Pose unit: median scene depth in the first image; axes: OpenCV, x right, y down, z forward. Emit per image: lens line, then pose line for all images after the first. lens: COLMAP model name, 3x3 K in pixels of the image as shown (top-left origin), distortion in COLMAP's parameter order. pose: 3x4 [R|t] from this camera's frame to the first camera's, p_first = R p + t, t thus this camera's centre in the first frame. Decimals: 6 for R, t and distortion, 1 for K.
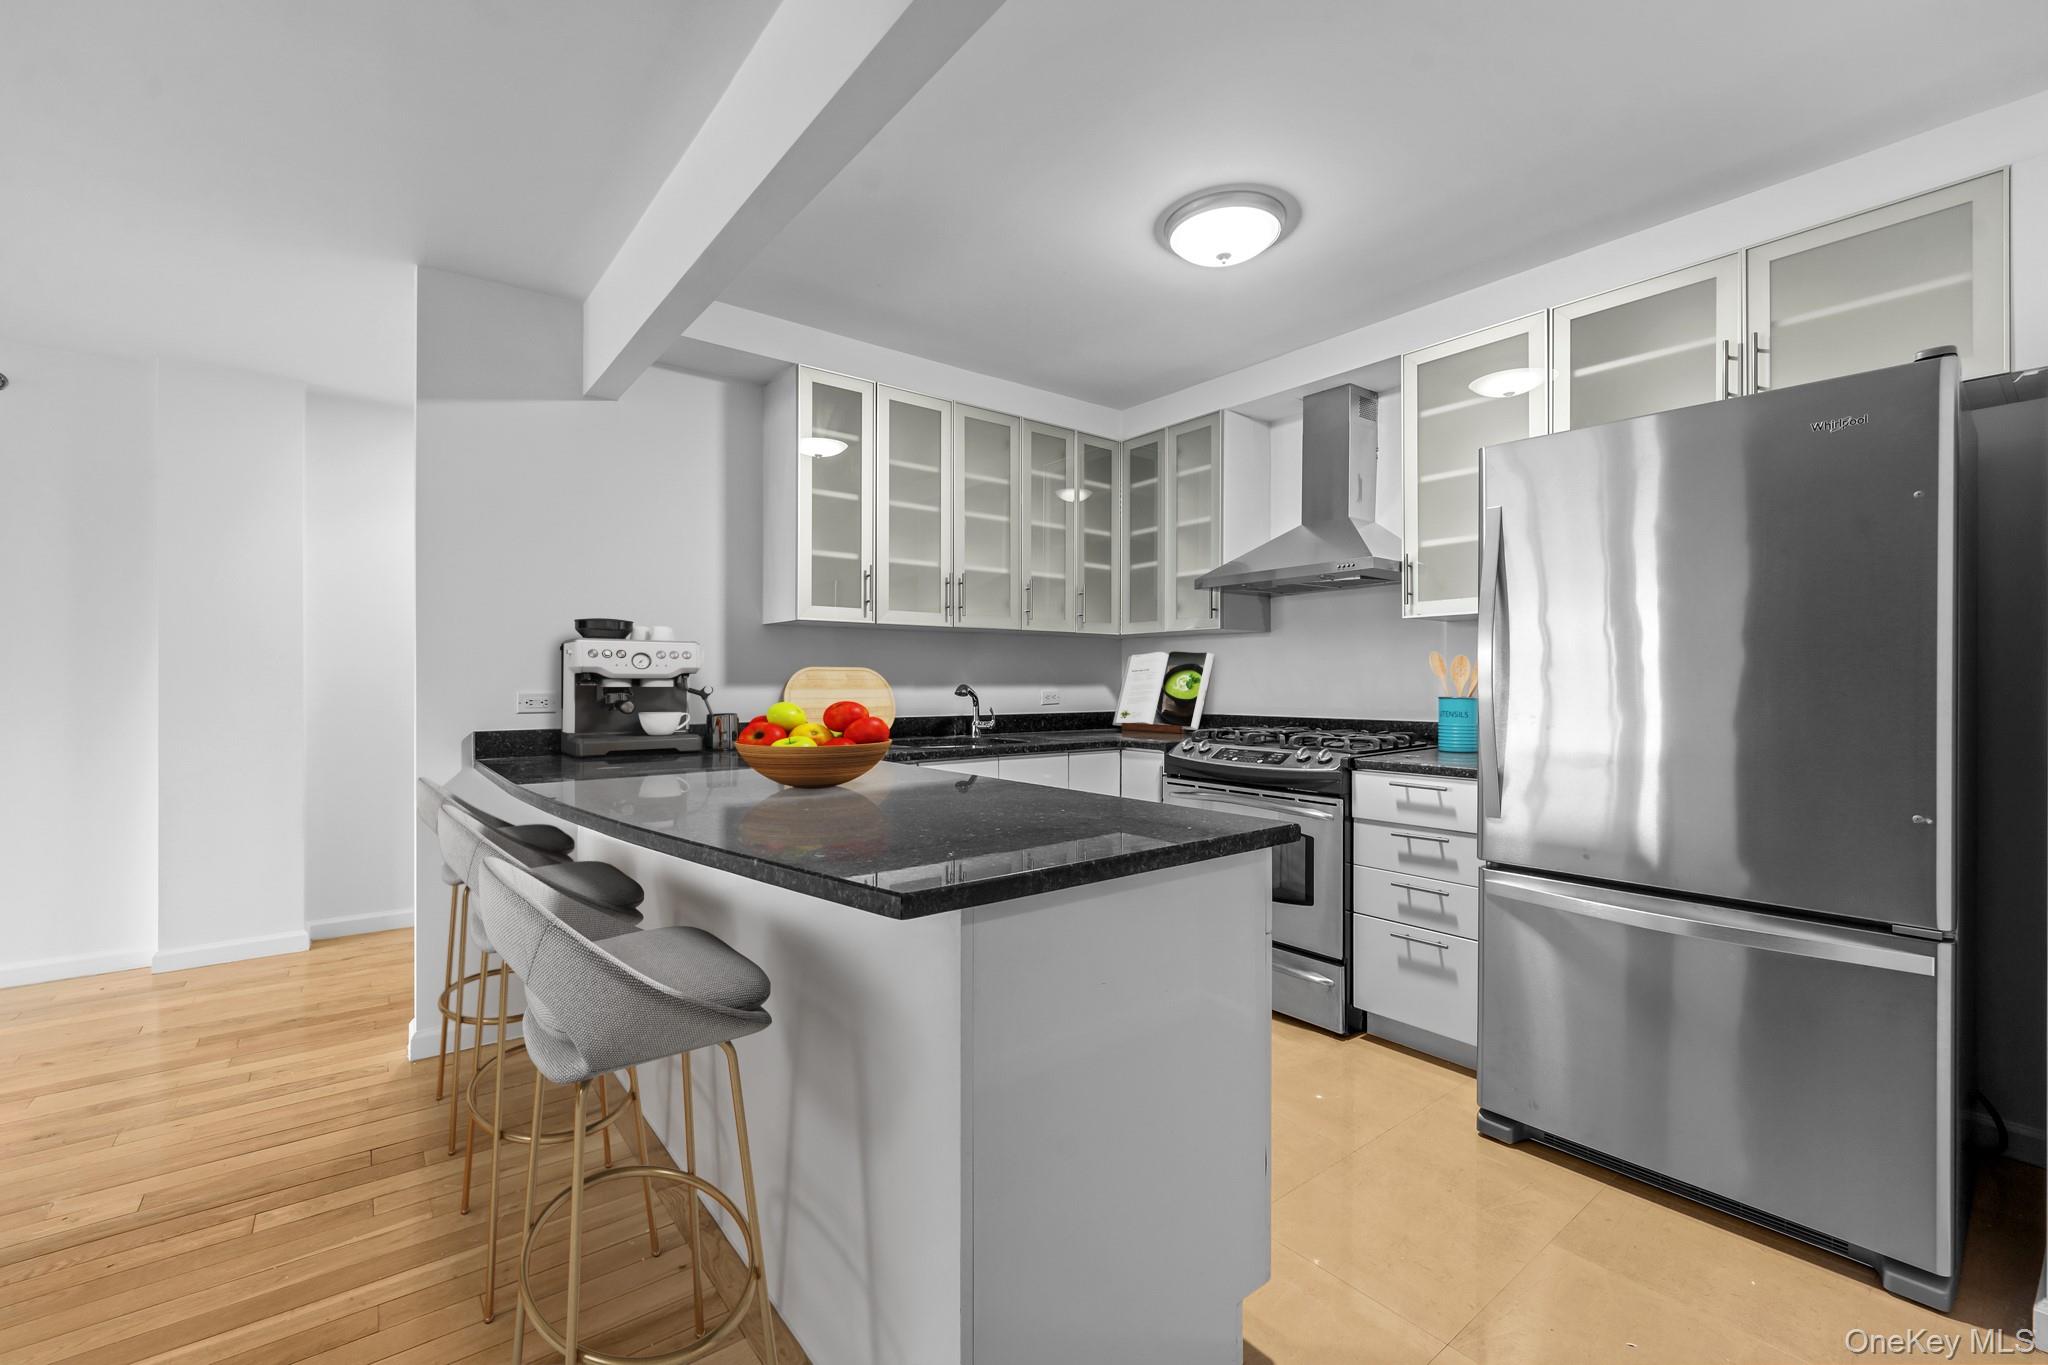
lens RADIAL K [[837.7, 0, 1017.0], [0, 837.7, 675.3], [0, 0, 1]] dist [-0.000196, 0.000418]
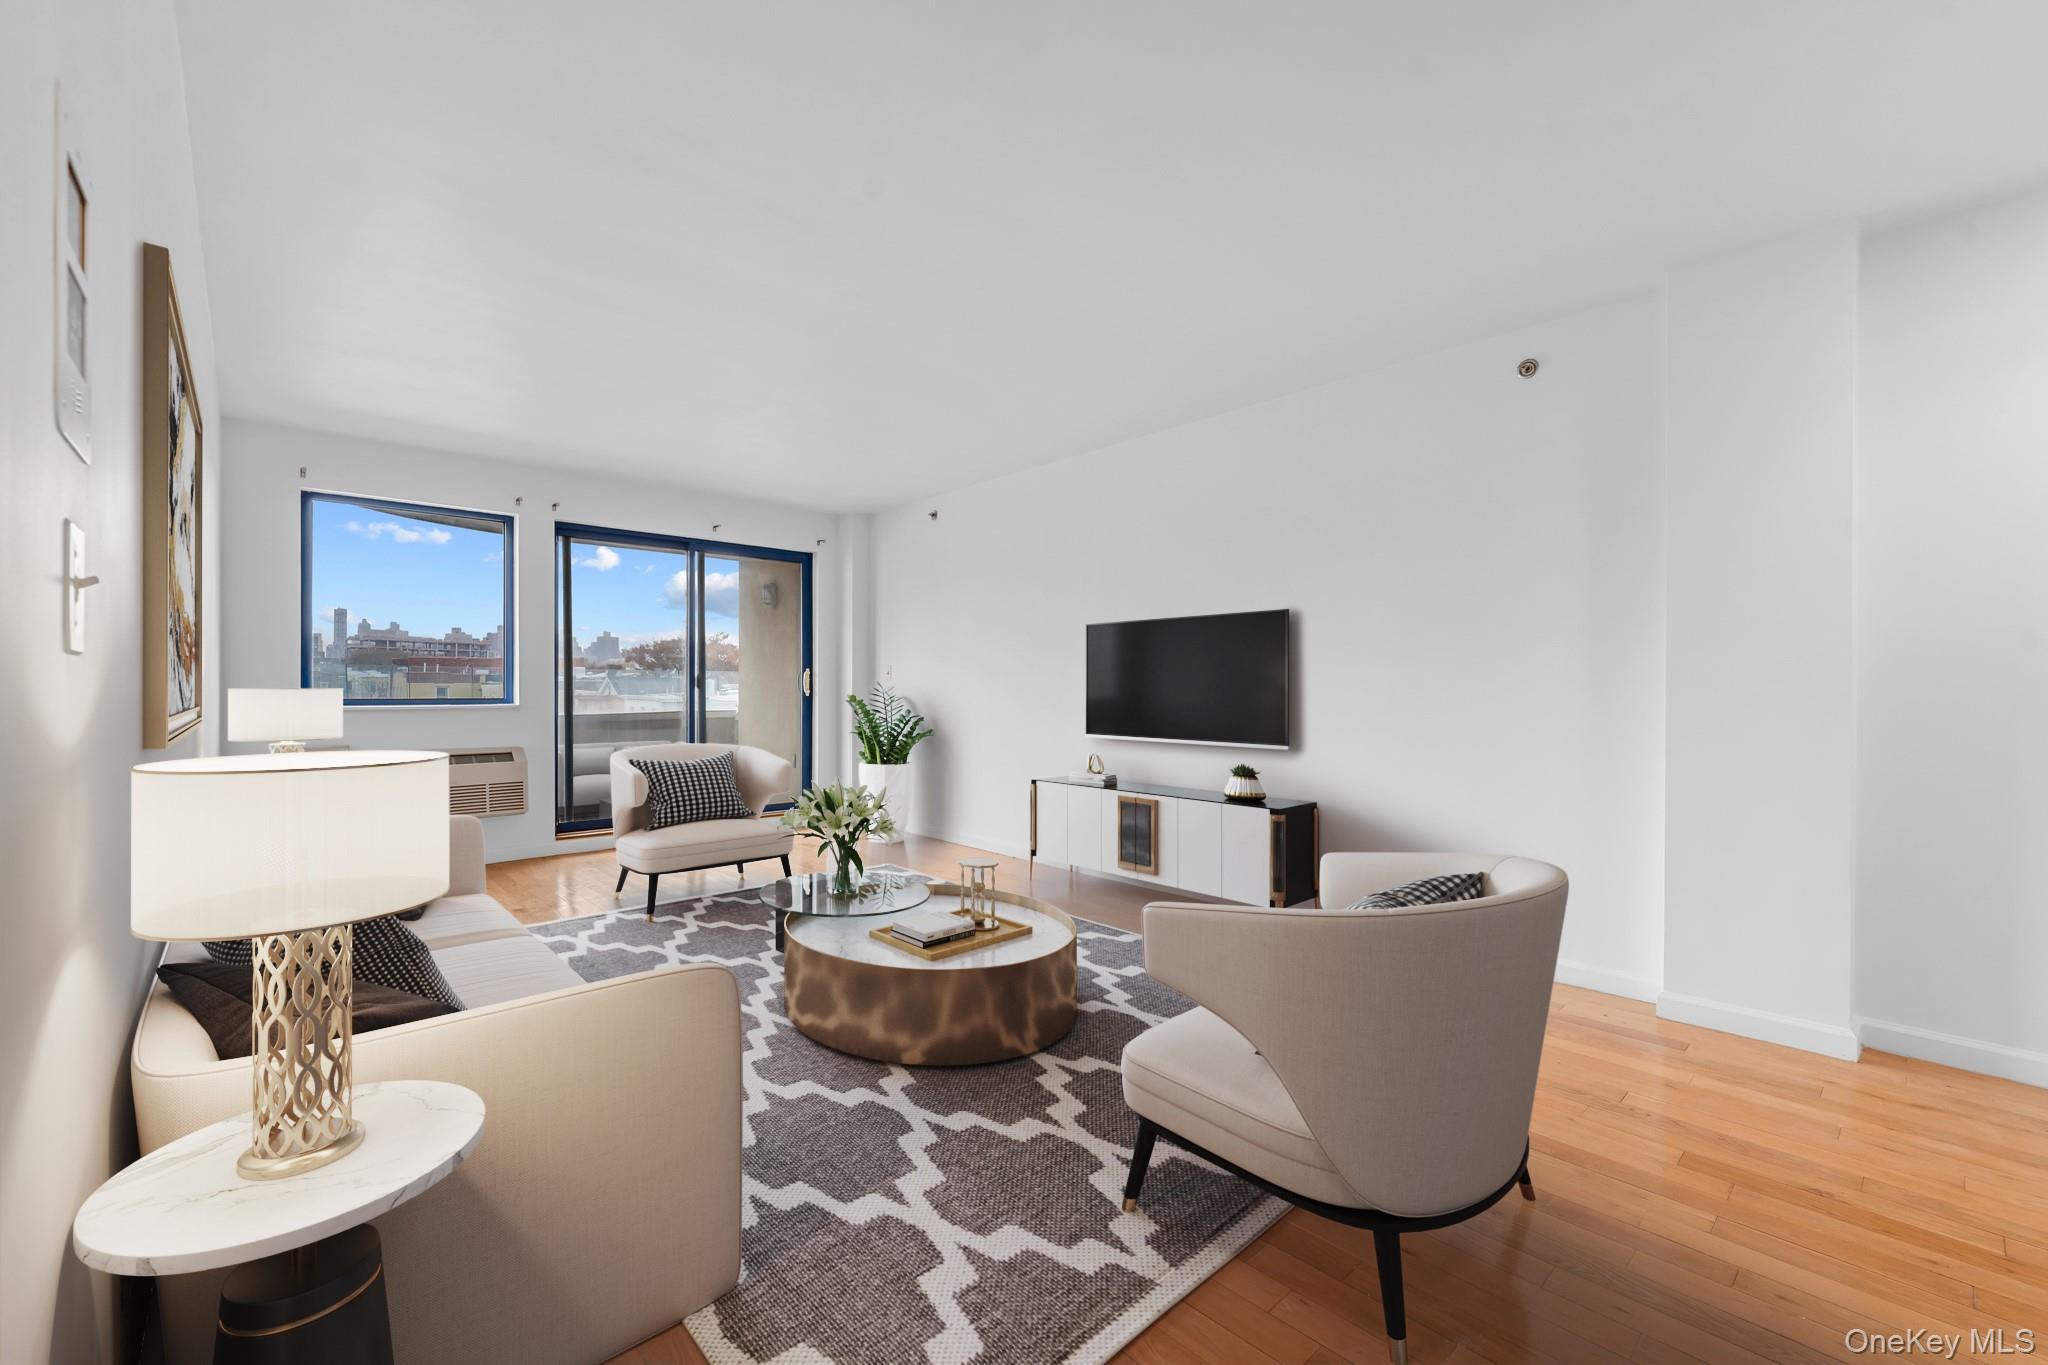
lens RADIAL K [[837.7, 0, 1067.4], [0, 837.7, 676.2], [0, 0, 1]] dist [-0.000196, 0.000418]
pose [[0.092709, -0.004529, -0.995683, -0.273385], [-0.007806, 0.999956, -0.005275, 0.033890], [0.995663, 0.008261, 0.092670, 0.355619]]
